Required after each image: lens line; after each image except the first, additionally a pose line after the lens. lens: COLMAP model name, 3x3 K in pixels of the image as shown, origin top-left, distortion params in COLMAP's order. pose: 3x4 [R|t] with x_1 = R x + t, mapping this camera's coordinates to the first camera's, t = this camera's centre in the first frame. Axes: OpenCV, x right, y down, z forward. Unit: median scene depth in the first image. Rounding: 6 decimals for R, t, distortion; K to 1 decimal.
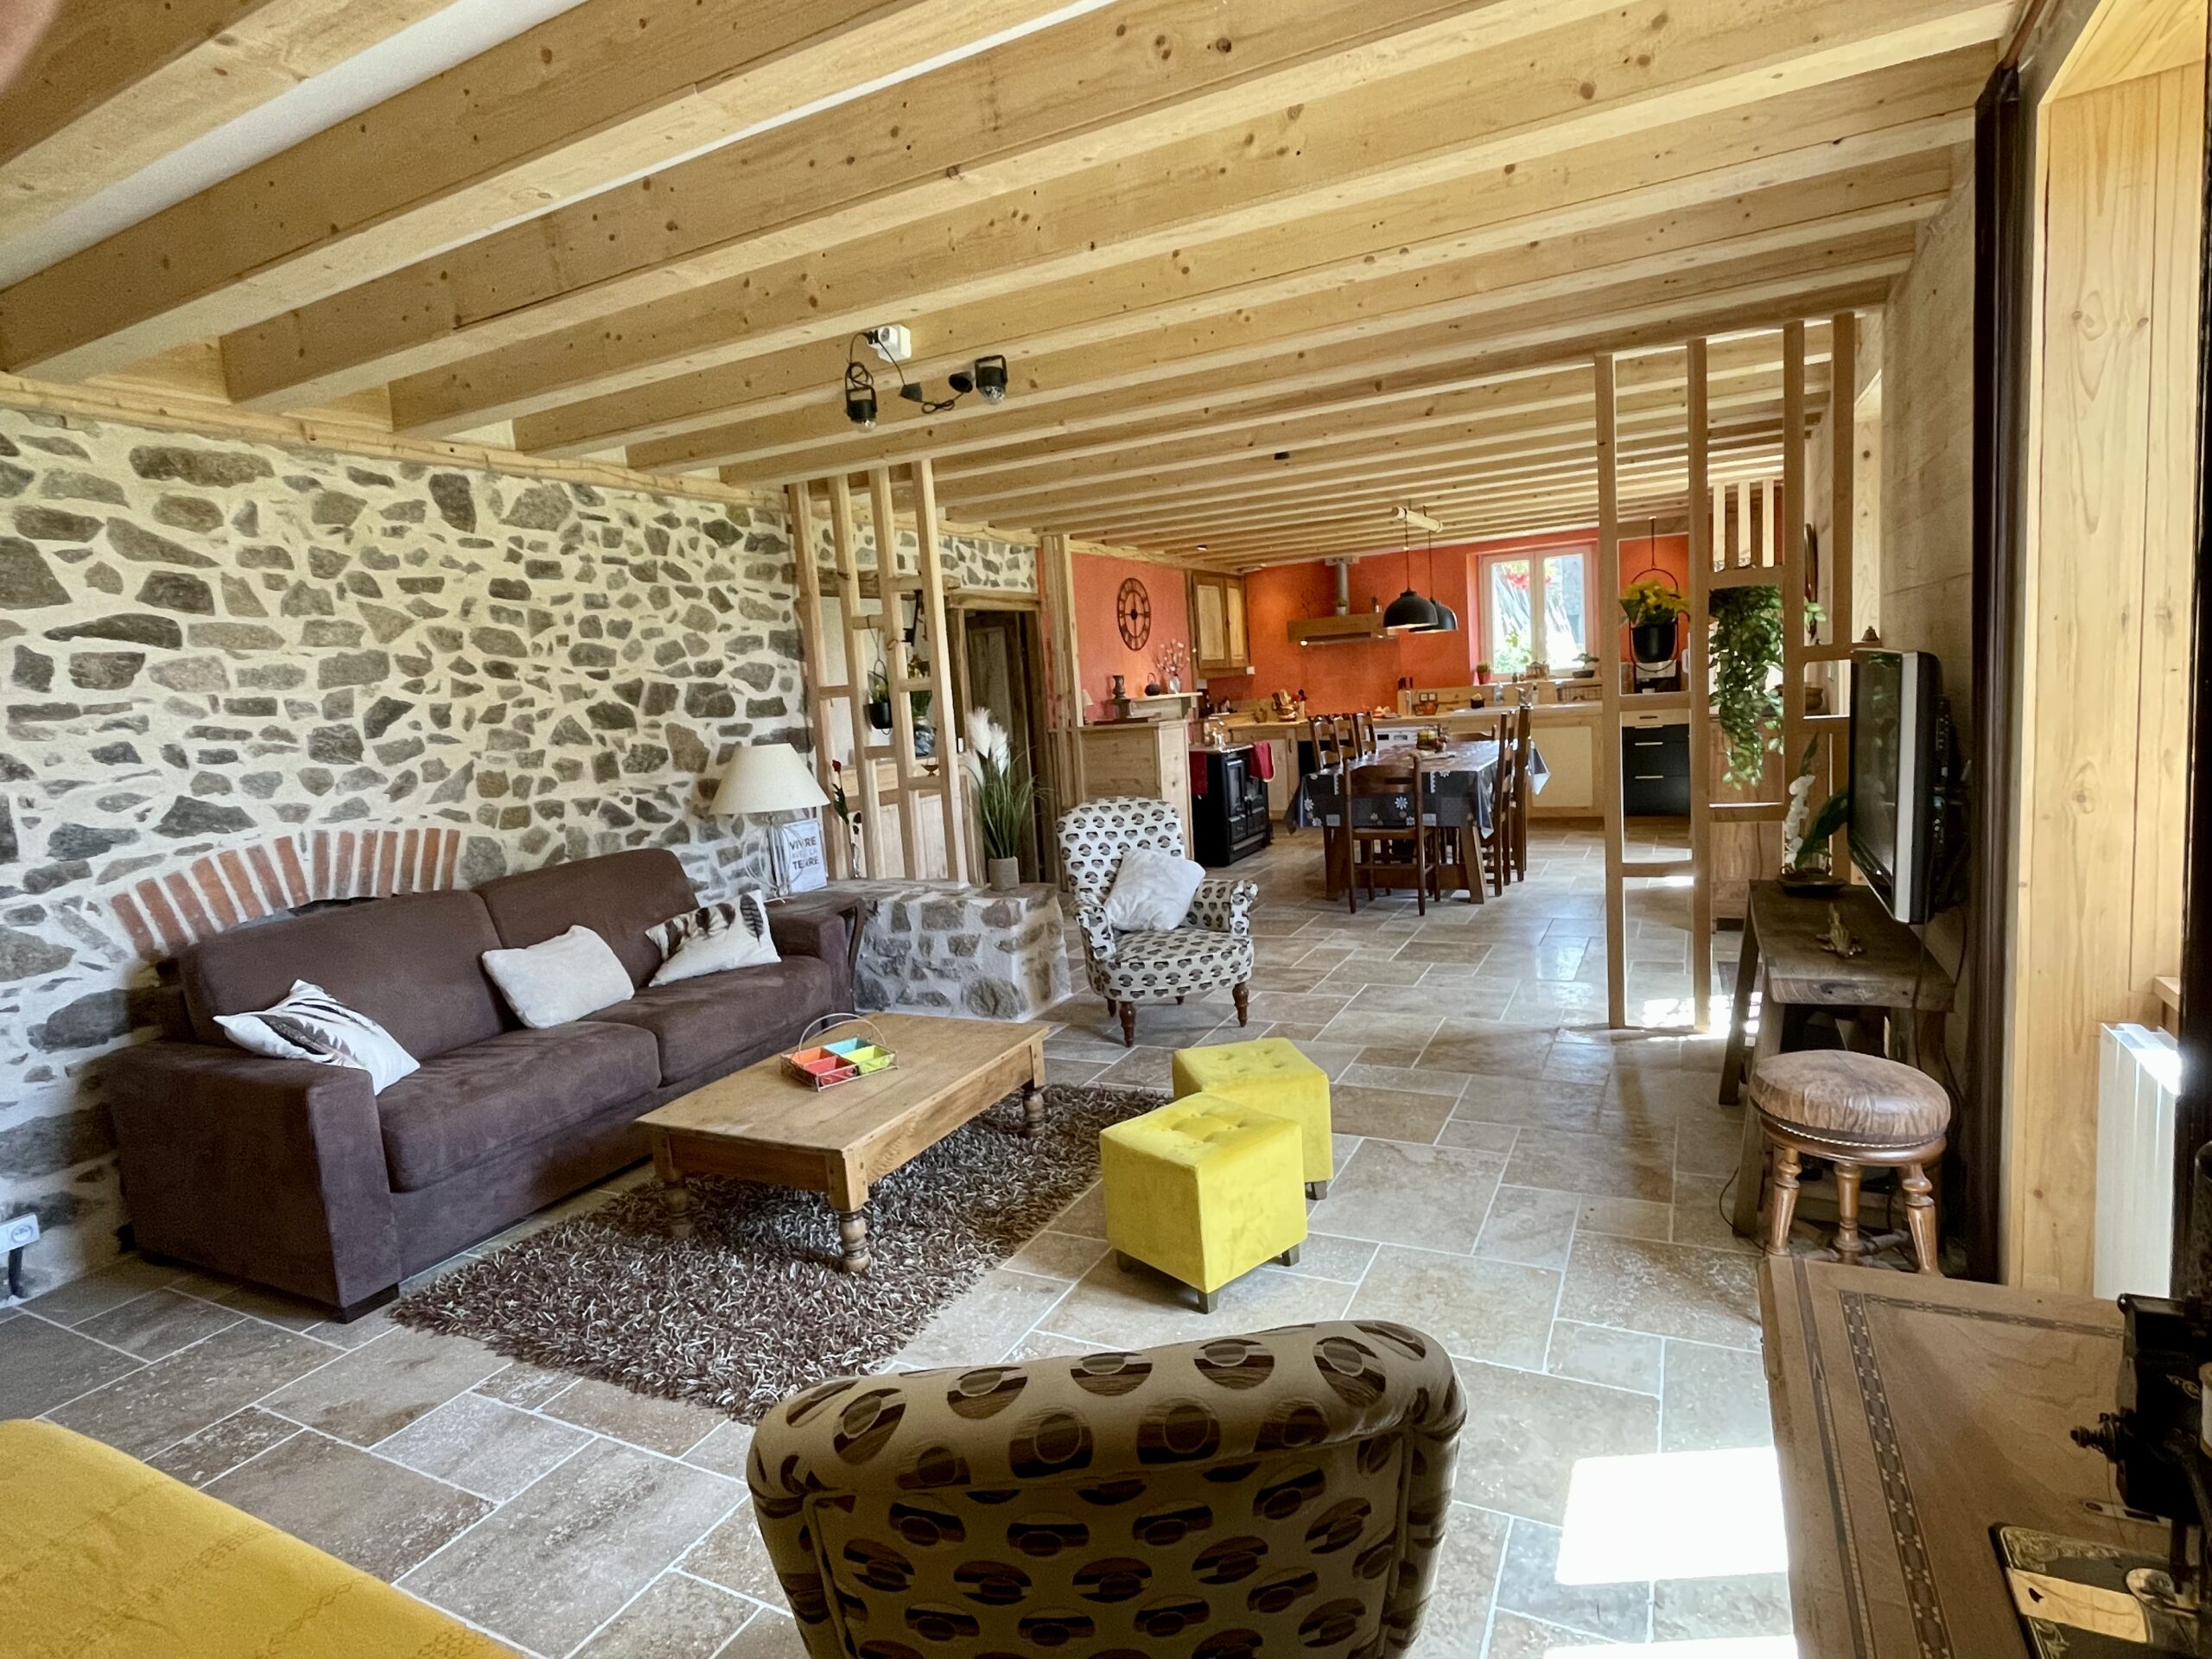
lens RADIAL K [[1167.6, 0, 1101.9], [0, 1167.6, 828.7], [0, 0, 1]] dist [0.003478, -0.001728]
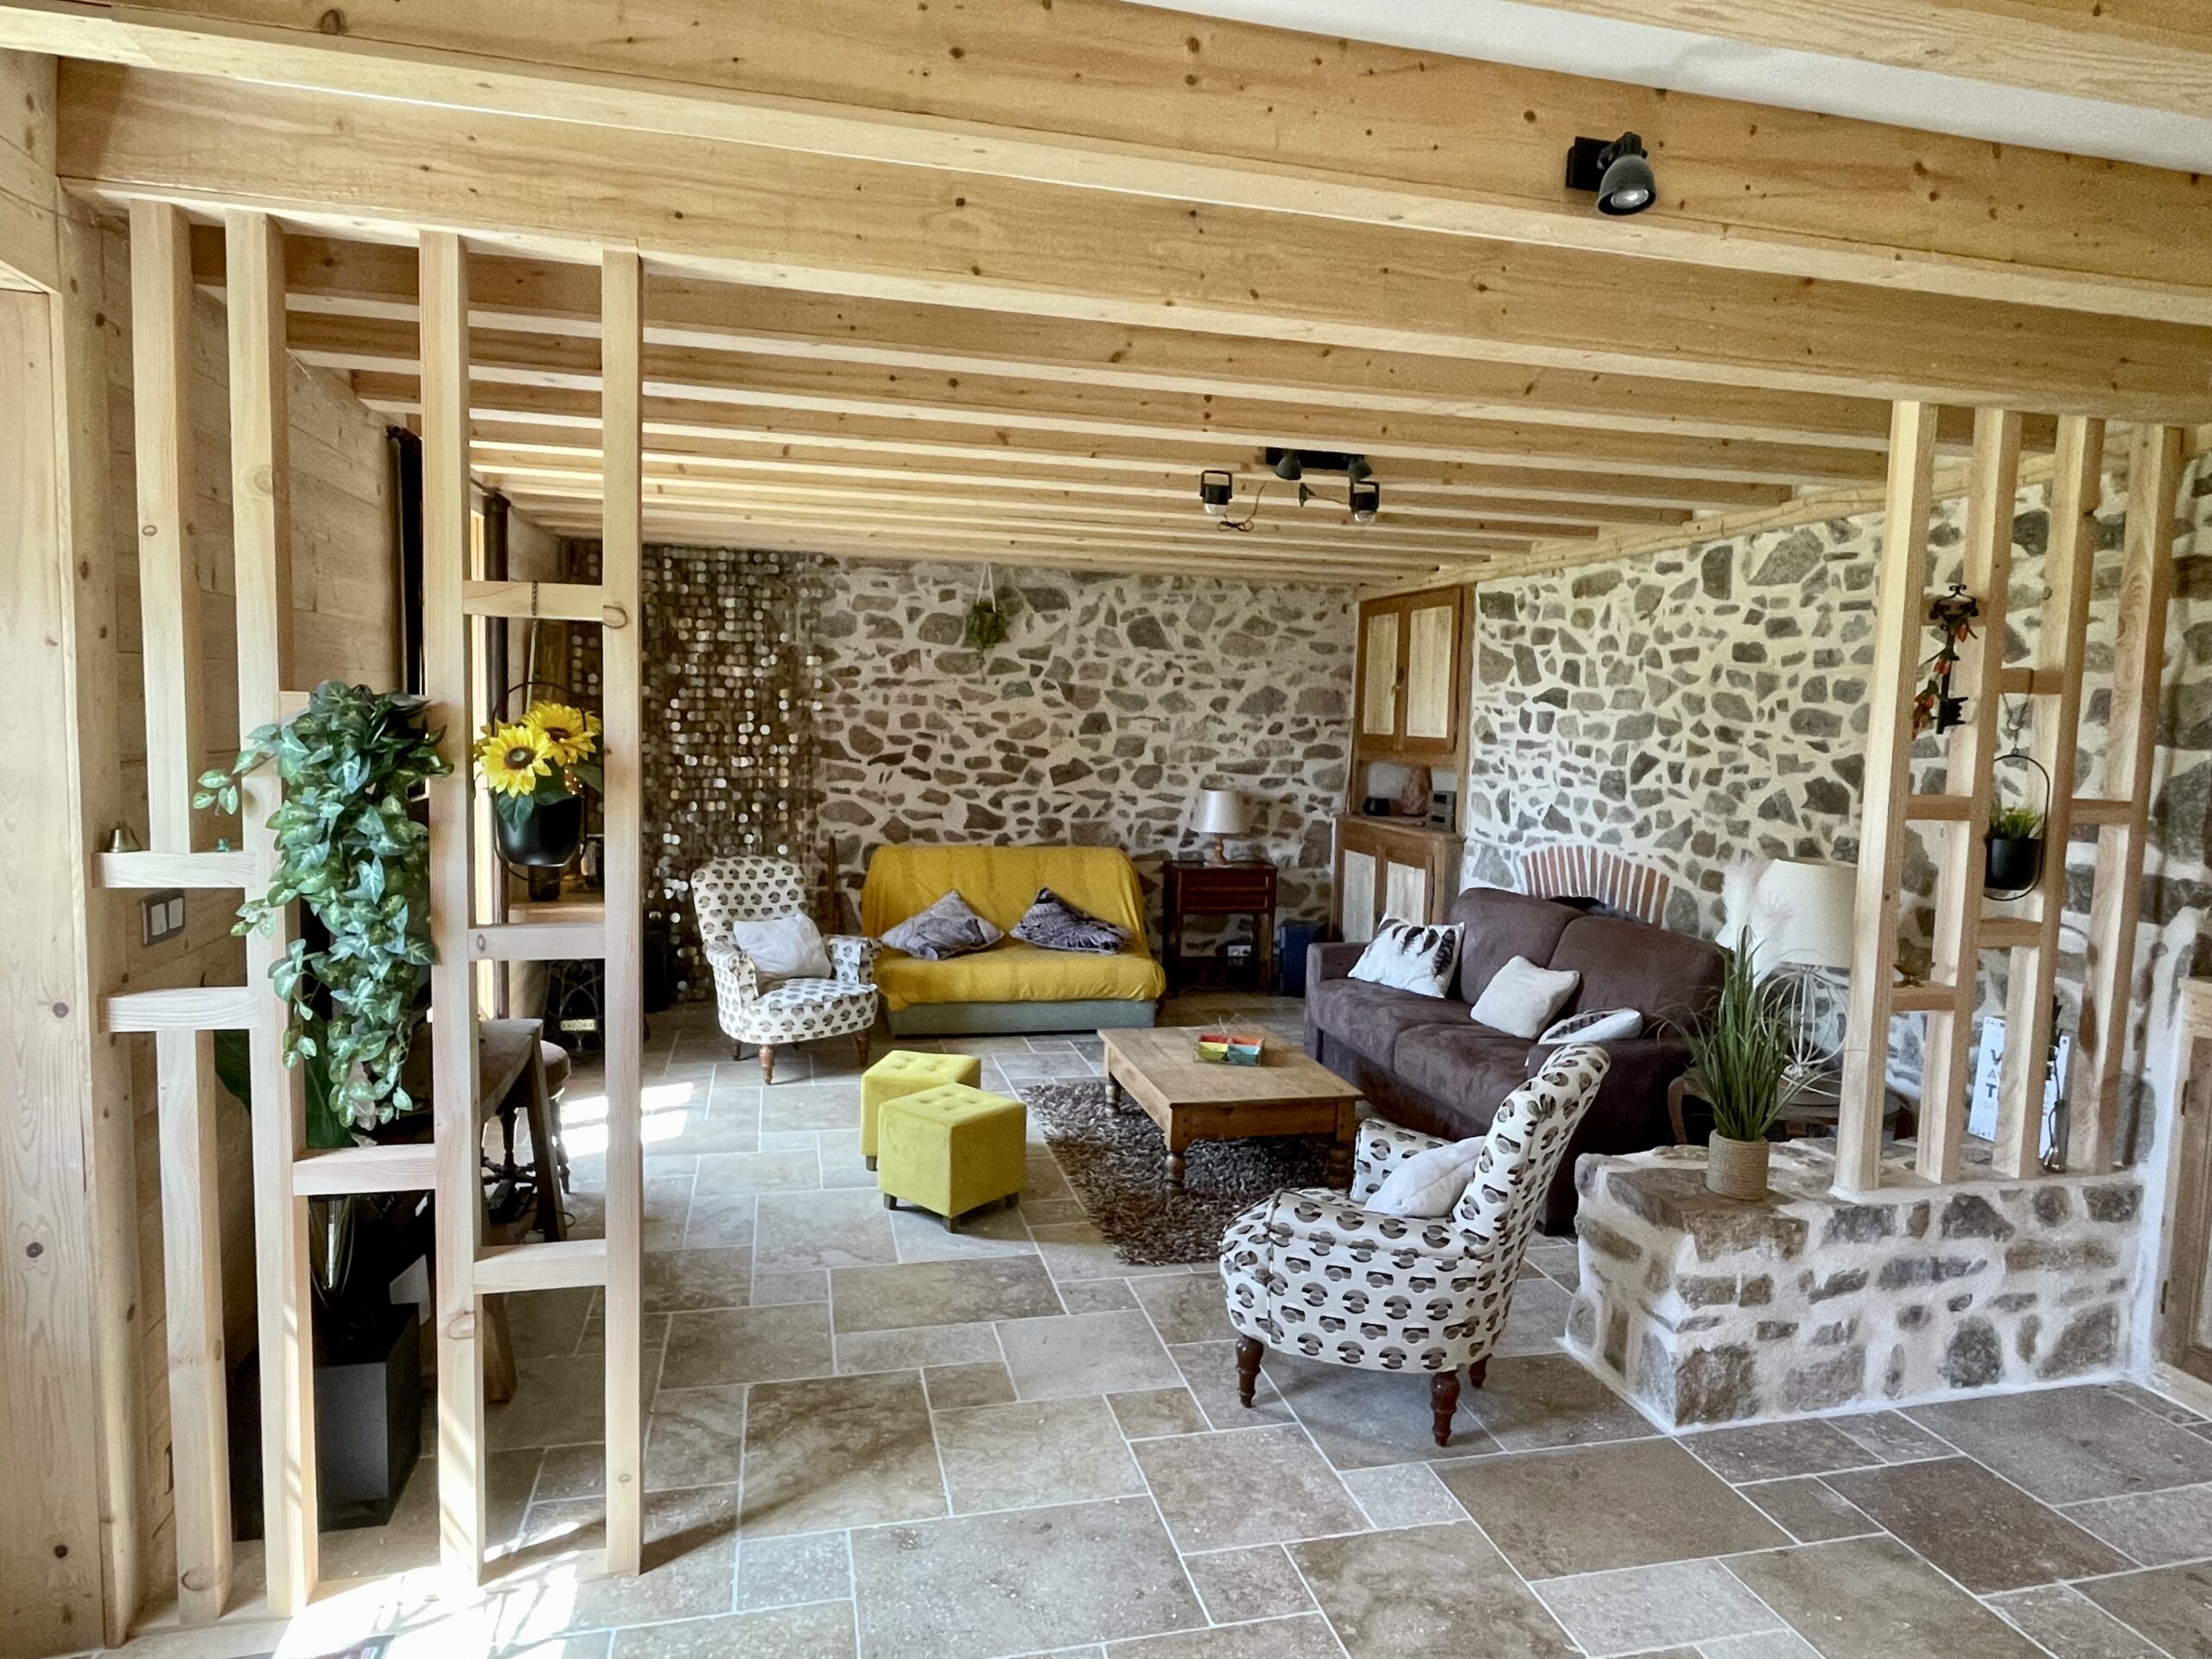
lens RADIAL K [[1325.9, 0, 1105.8], [0, 1325.9, 830.6], [0, 0, 1]] dist [0.005517, 0.001306]
pose [[-0.758241, 0.107716, -0.643014, 0.638897], [-0.056317, 0.971750, 0.229193, -0.292508], [0.649537, 0.209996, -0.730755, 1.536674]]
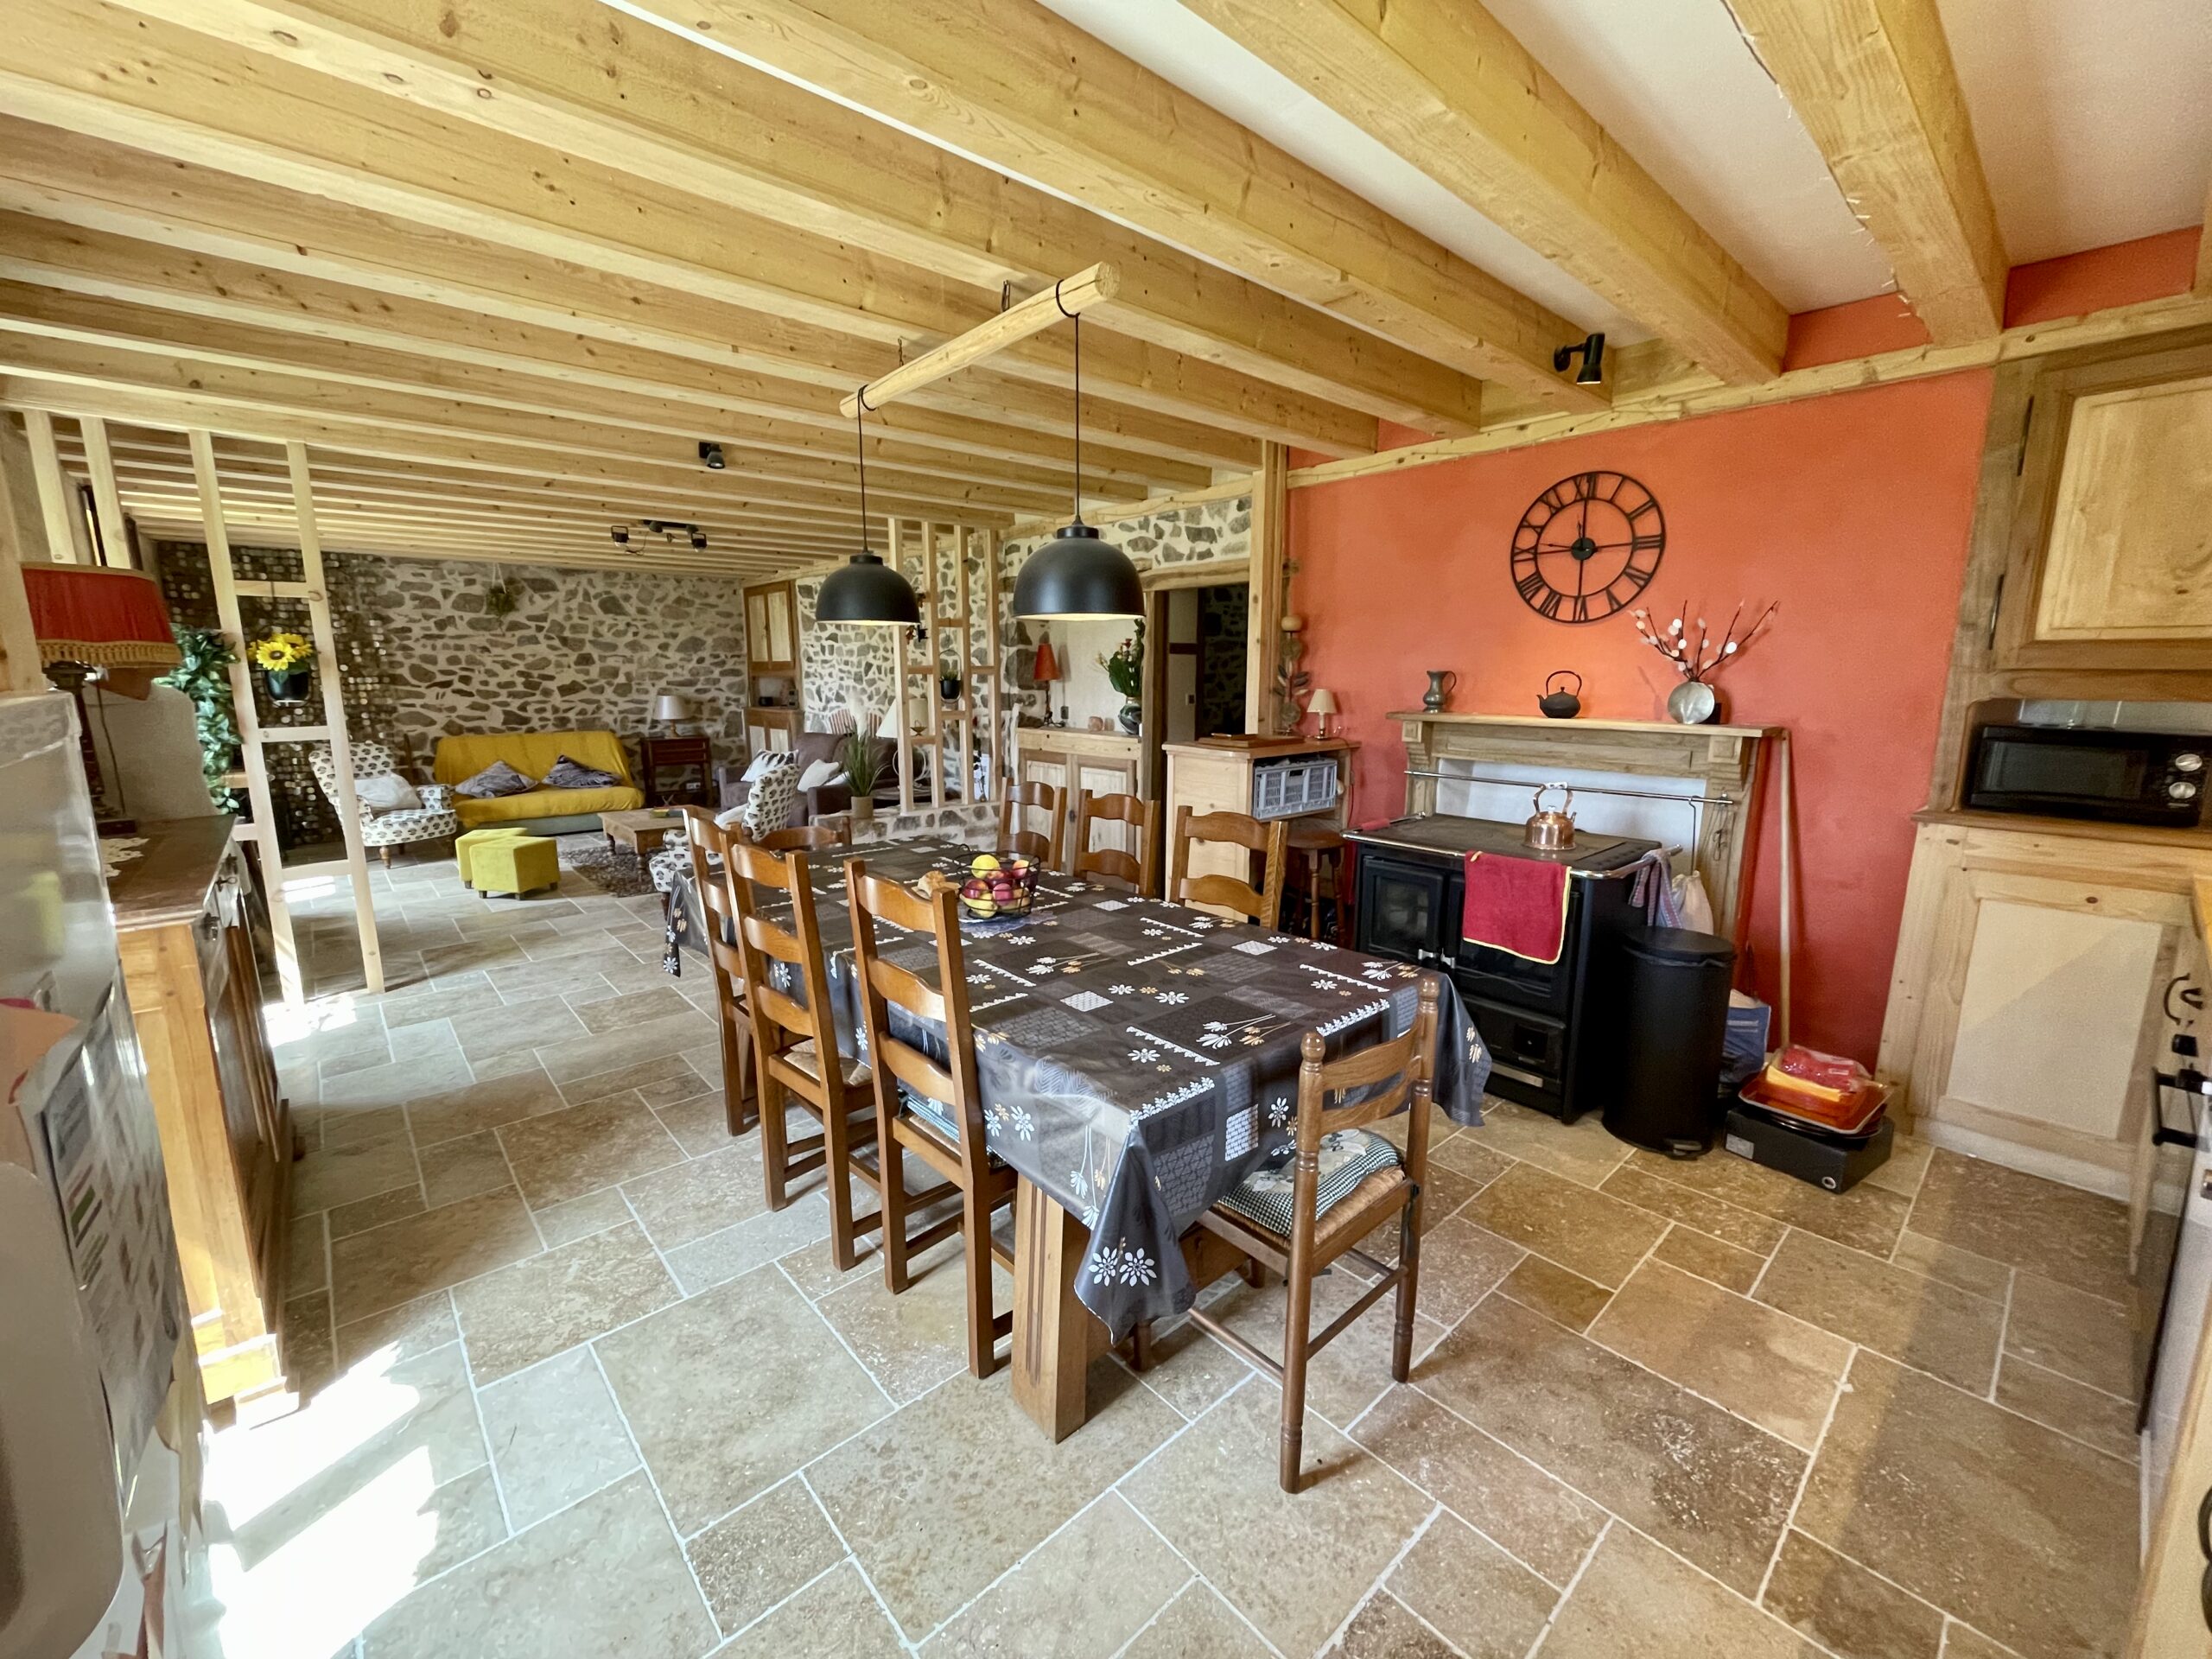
lens RADIAL K [[894.9, 0, 1102.1], [0, 894.9, 825.9], [0, 0, 1]] dist [-0.001646, -0.000155]
pose [[-0.365094, 0.231484, -0.901733, 1.003475], [-0.089066, 0.955466, 0.281339, -0.343191], [0.926700, 0.183029, -0.328218, 2.052123]]
